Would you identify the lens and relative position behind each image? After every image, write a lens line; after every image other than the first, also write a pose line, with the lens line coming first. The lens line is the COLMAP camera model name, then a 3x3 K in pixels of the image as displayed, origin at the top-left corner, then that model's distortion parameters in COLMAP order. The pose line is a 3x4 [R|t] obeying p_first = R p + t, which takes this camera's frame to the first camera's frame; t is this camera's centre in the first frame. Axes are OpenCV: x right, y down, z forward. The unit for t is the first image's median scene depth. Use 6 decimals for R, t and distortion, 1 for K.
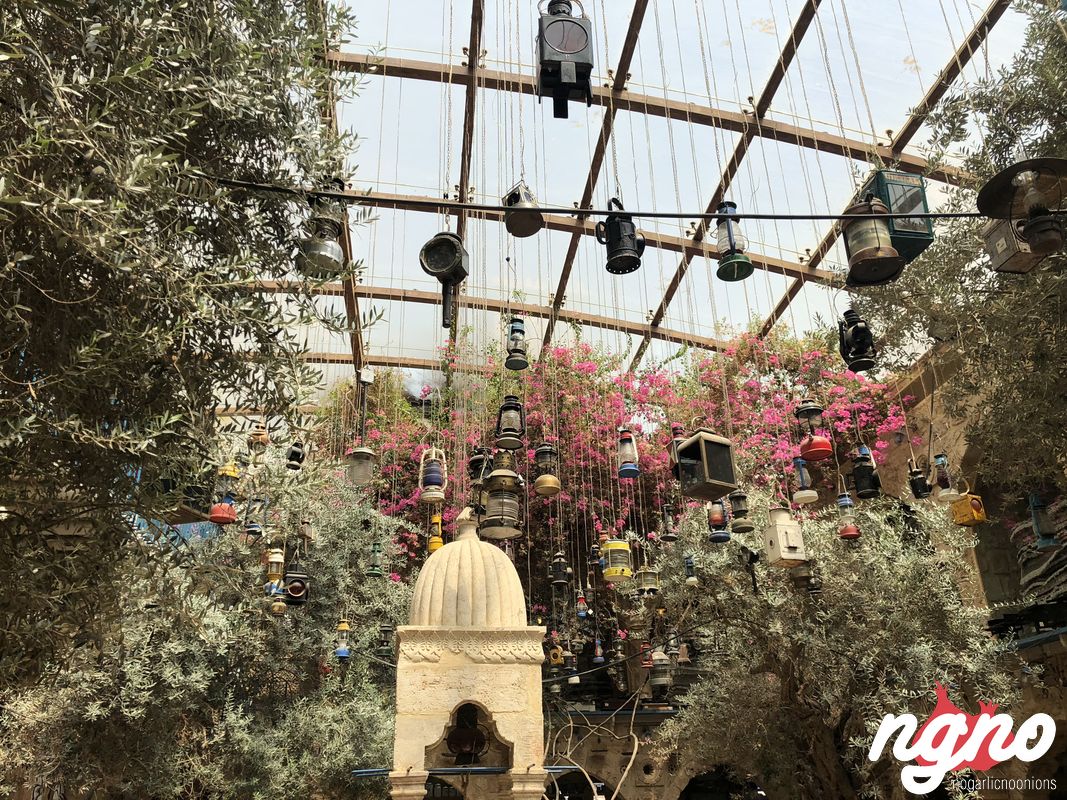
lens RADIAL K [[876.7, 0, 533.2], [0, 876.7, 400.3], [0, 0, 1]] dist [0.037572, -0.041317]
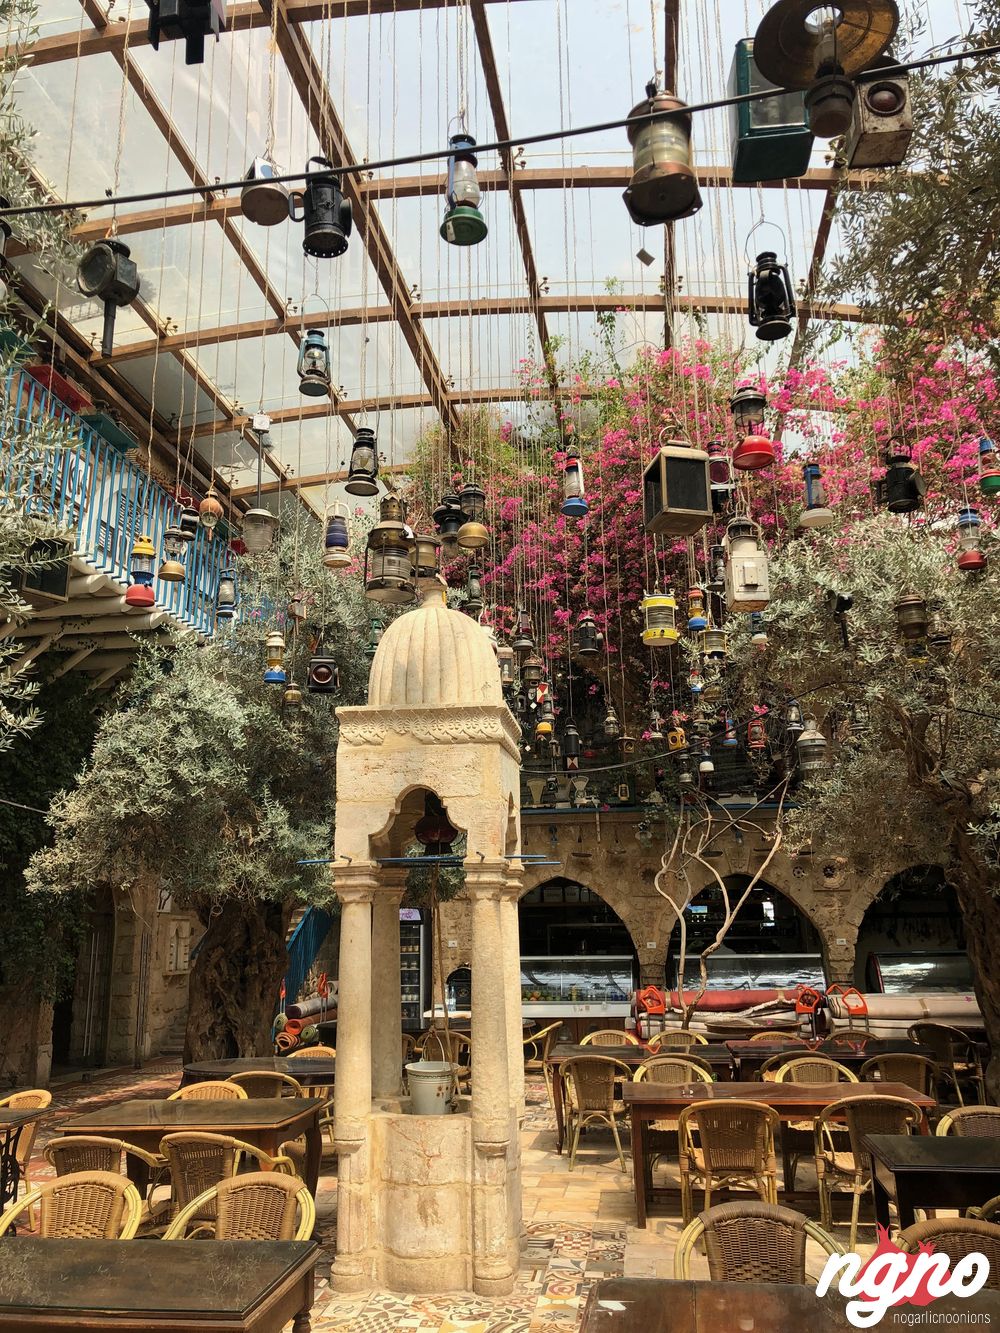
lens RADIAL K [[1095.3, 0, 491.4], [0, 1095.3, 672.0], [0, 0, 1]] dist [0.037572, -0.041317]
pose [[0.961272, -0.053464, -0.270365, 0.217959], [0.108441, 0.975246, 0.192705, 0.020051], [0.253370, -0.214561, 0.943275, 0.007491]]
